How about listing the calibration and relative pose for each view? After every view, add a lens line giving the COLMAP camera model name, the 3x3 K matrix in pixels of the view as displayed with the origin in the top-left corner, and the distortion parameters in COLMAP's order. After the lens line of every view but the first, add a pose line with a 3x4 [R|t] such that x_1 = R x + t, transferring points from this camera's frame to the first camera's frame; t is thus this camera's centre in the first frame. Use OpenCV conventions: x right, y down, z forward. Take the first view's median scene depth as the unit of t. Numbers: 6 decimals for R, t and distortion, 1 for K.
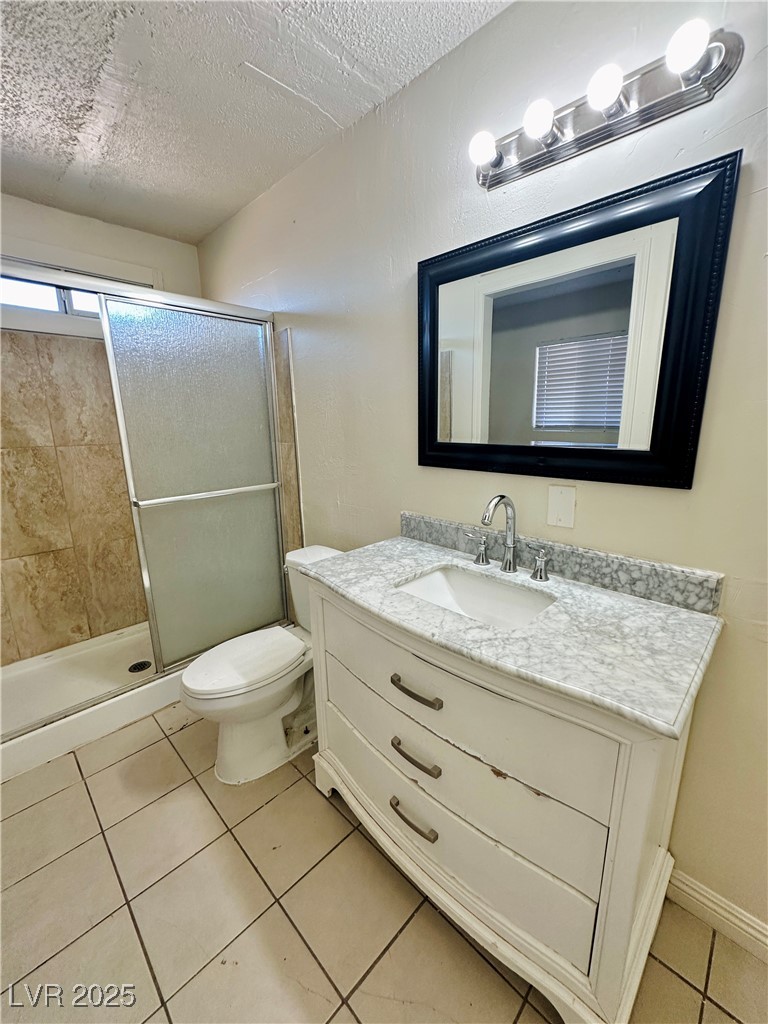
lens RADIAL K [[410.2, 0, 385.2], [0, 410.2, 512.2], [0, 0, 1]] dist [-0.003003, -0.000515]
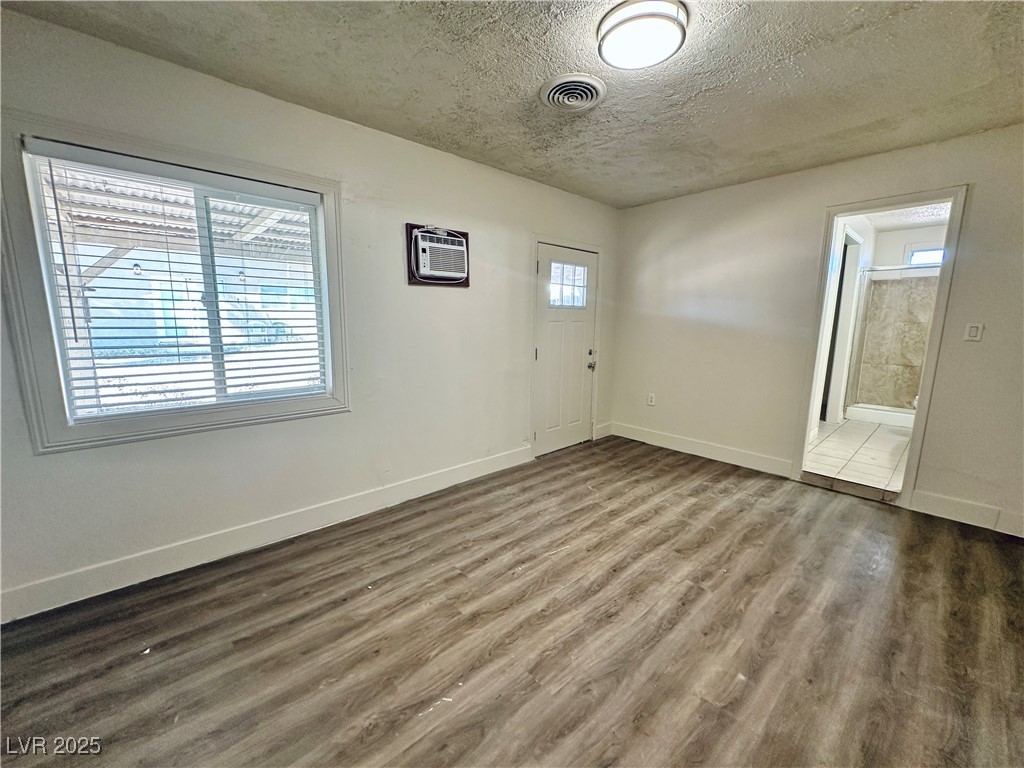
lens RADIAL K [[410.2, 0, 511.7], [0, 410.2, 384.0], [0, 0, 1]] dist [-0.003003, -0.000515]
pose [[-0.056716, 0.167985, -0.984157, 1.694178], [-0.225889, 0.958023, 0.176542, 0.302690], [0.972501, 0.232323, -0.016390, -1.207643]]
